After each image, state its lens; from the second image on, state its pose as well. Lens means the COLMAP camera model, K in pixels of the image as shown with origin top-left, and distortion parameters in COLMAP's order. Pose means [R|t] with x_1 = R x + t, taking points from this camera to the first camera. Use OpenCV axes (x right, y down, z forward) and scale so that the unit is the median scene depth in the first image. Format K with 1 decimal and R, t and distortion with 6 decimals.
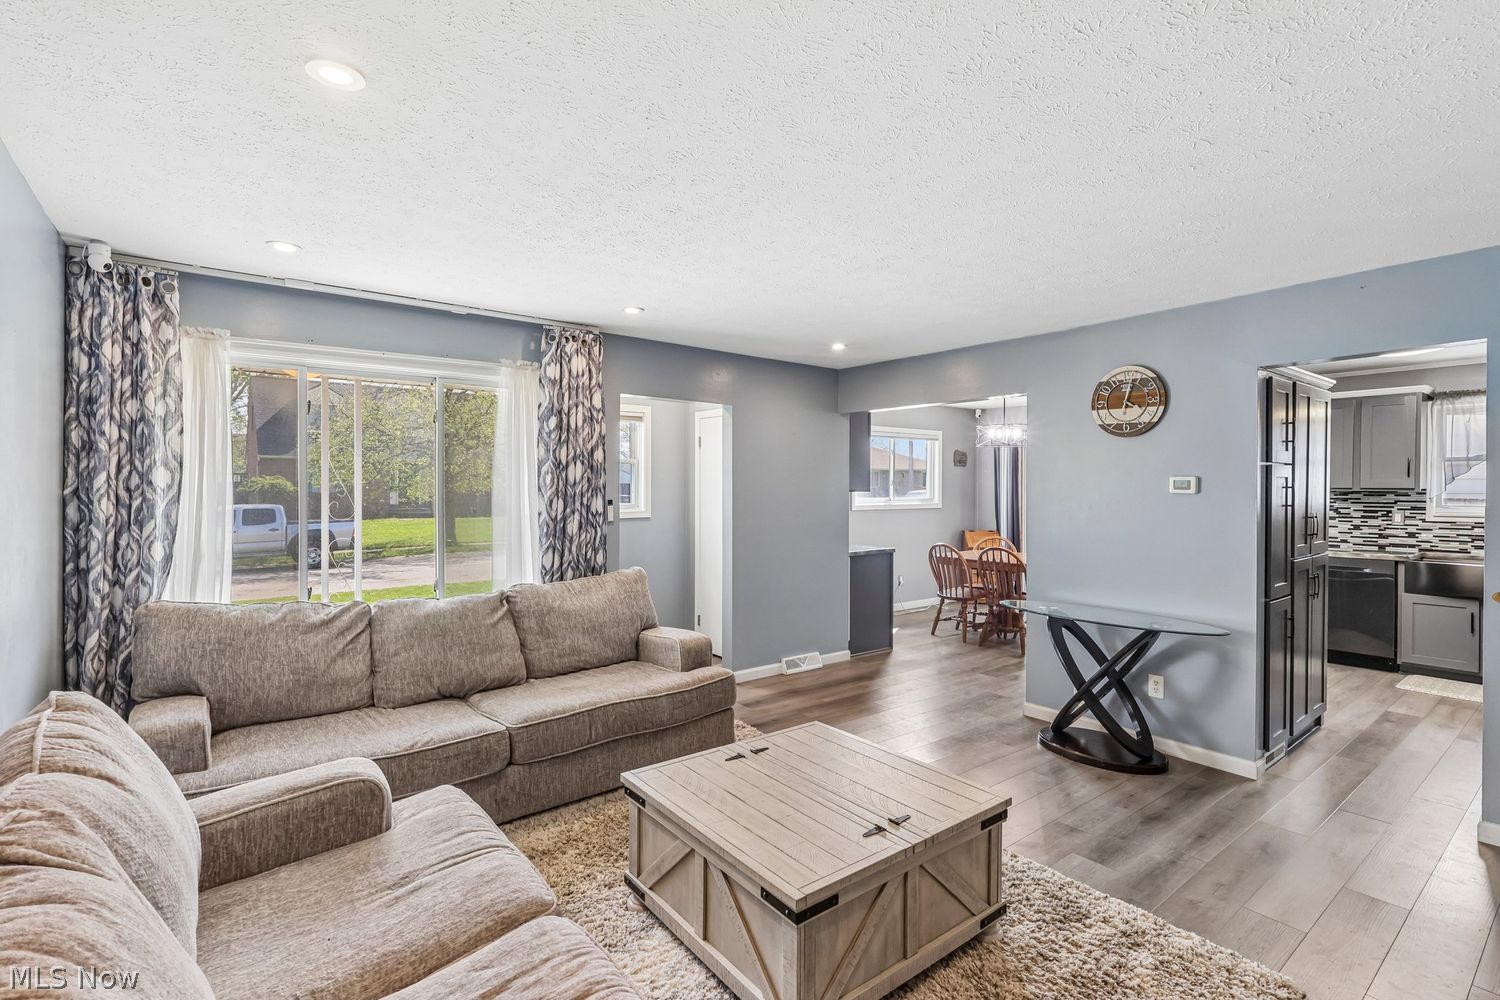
lens RADIAL K [[692.7, 0, 754.8], [0, 692.7, 497.1], [0, 0, 1]] dist [-0.003735, 0.001980]
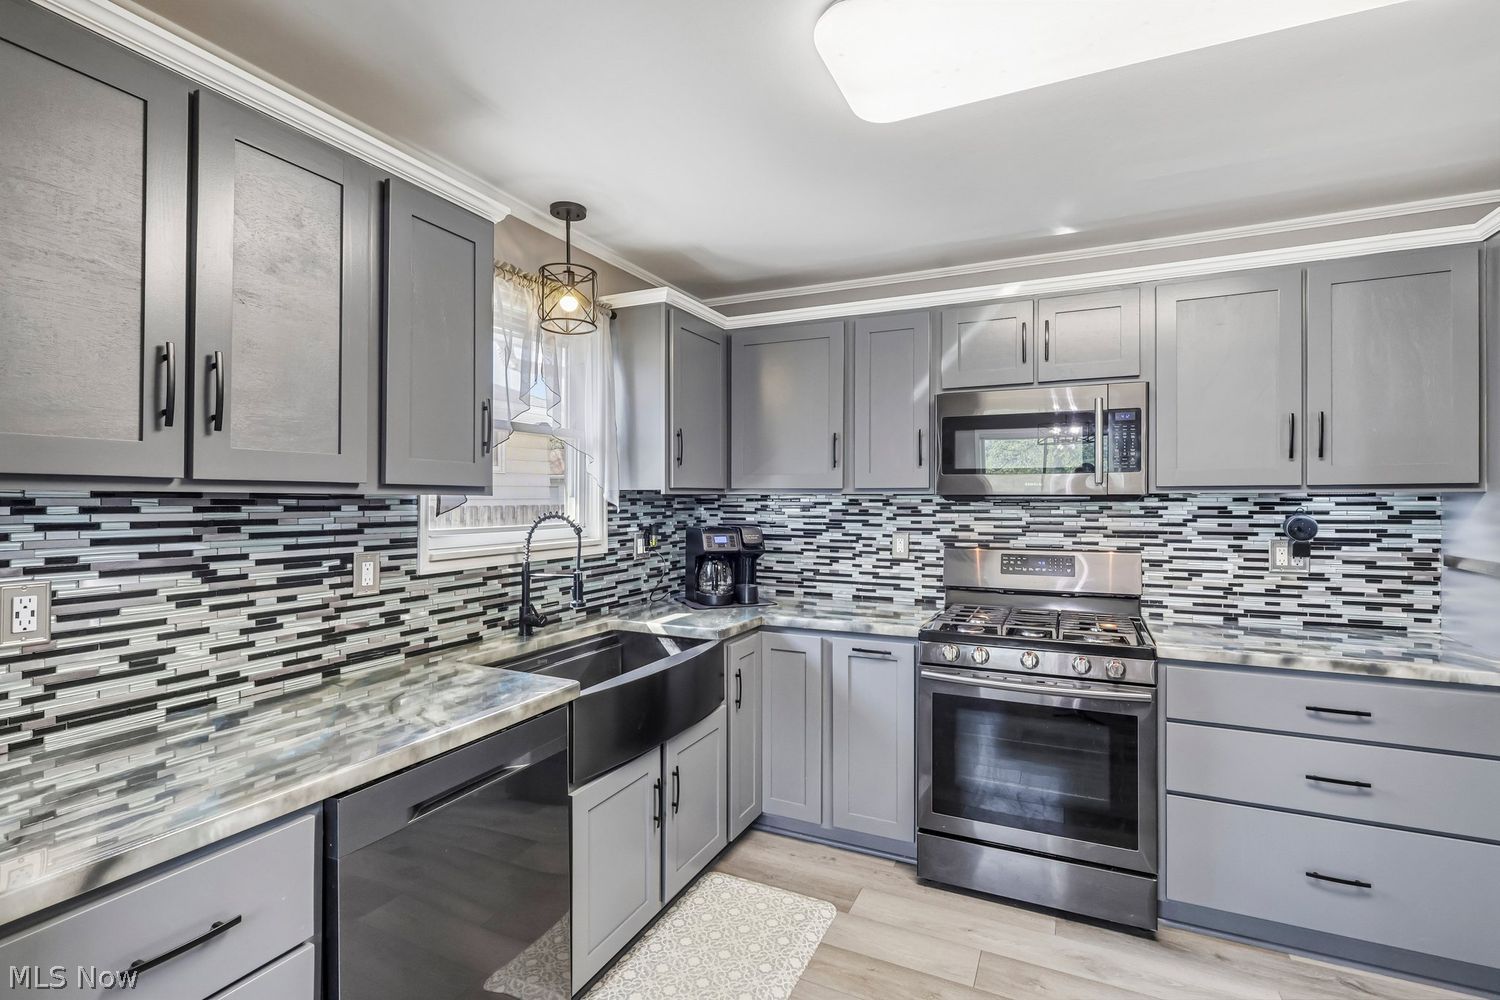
lens RADIAL K [[692.7, 0, 736.5], [0, 692.7, 496.0], [0, 0, 1]] dist [-0.003735, 0.001980]
pose [[-0.442284, 0.001776, 0.896873, 0.551664], [0.008406, 0.999962, 0.002165, -0.007659], [-0.896836, 0.008496, -0.442283, 0.998079]]
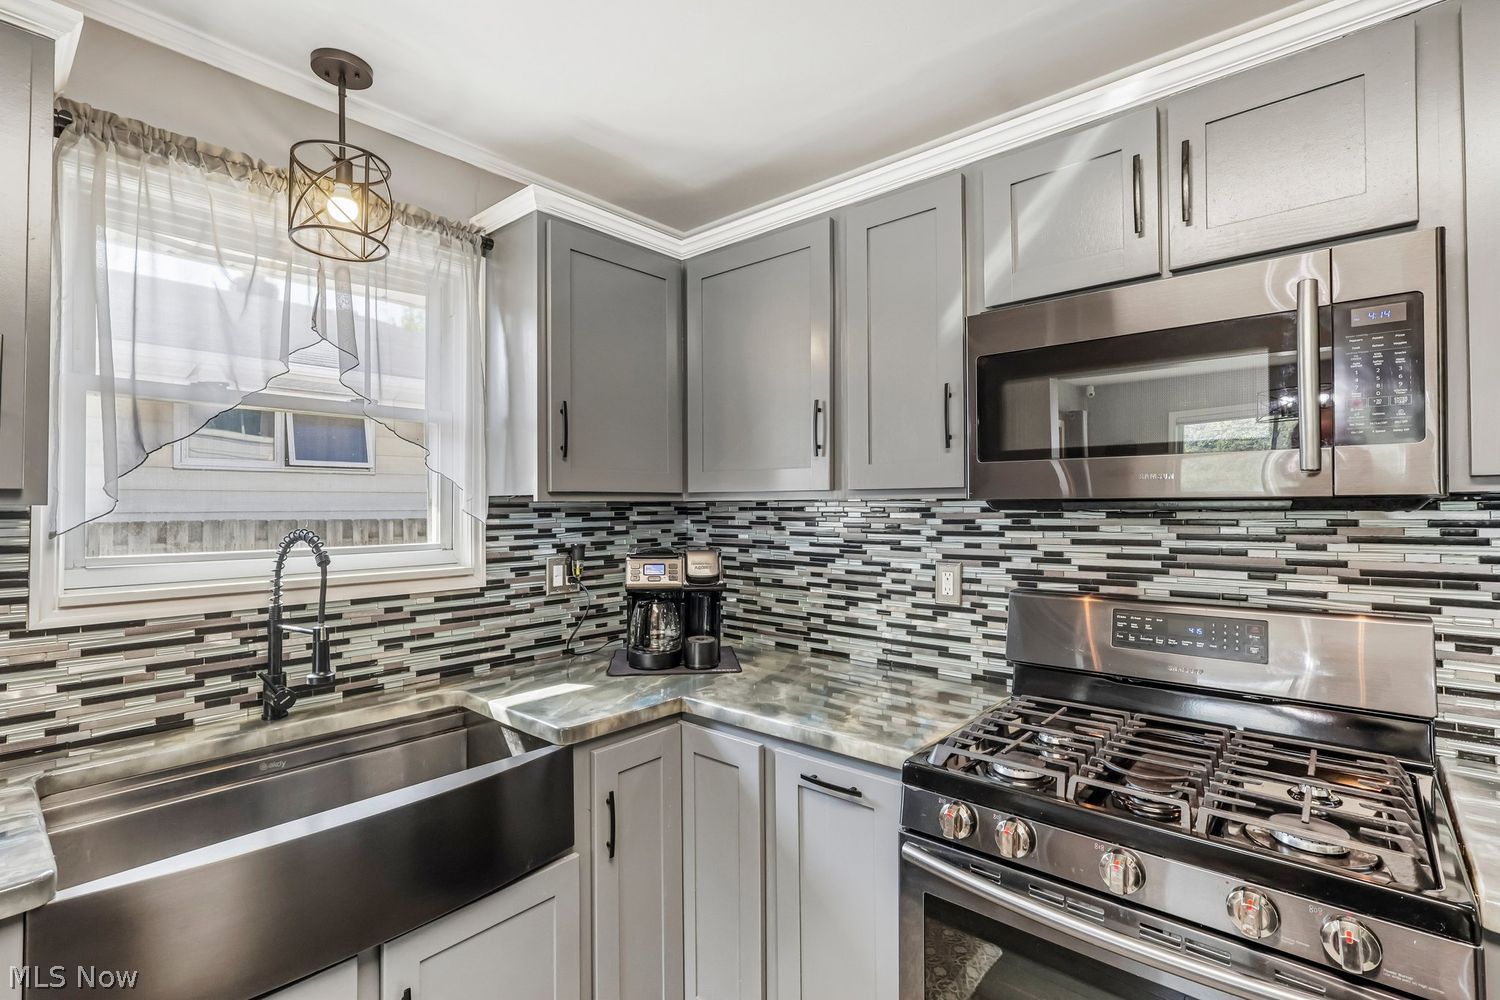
lens RADIAL K [[692.7, 0, 742.9], [0, 692.7, 494.2], [0, 0, 1]] dist [-0.003735, 0.001980]
pose [[-0.187085, 0.018679, 0.982166, 0.681312], [0.014182, 0.999766, -0.016312, -0.004931], [-0.982241, 0.010877, -0.187306, 0.792536]]
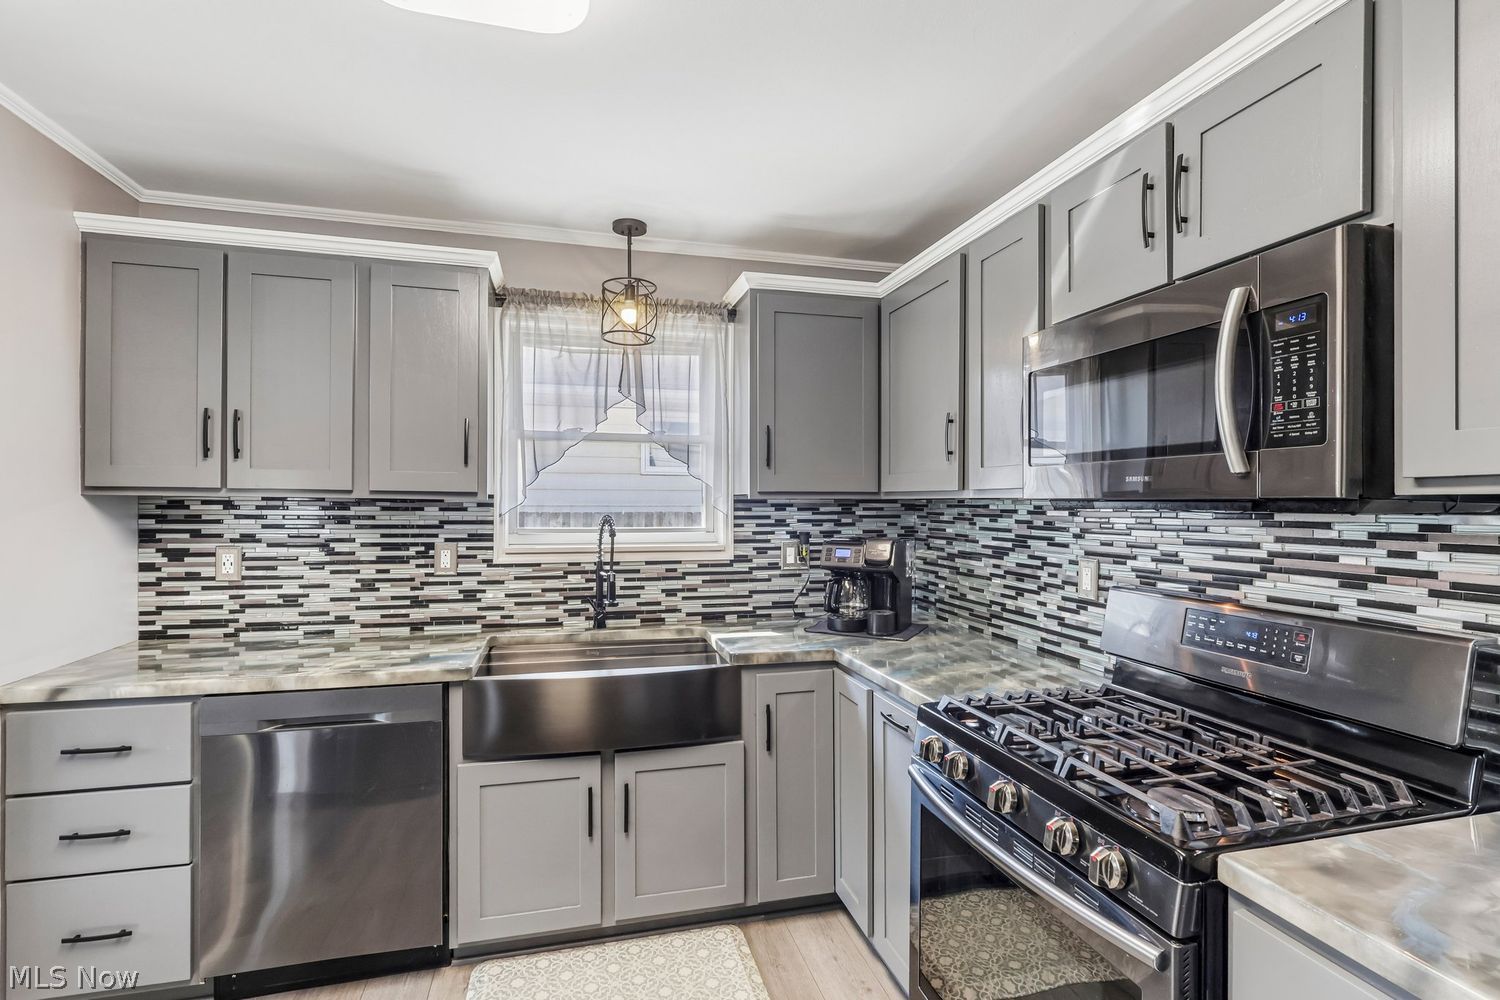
lens RADIAL K [[692.7, 0, 741.6], [0, 692.7, 507.3], [0, 0, 1]] dist [-0.003735, 0.001980]
pose [[0.395775, -0.004006, 0.918339, 0.600561], [0.004884, 0.999986, 0.002258, -0.003773], [-0.918335, 0.003591, 0.395788, 0.652998]]
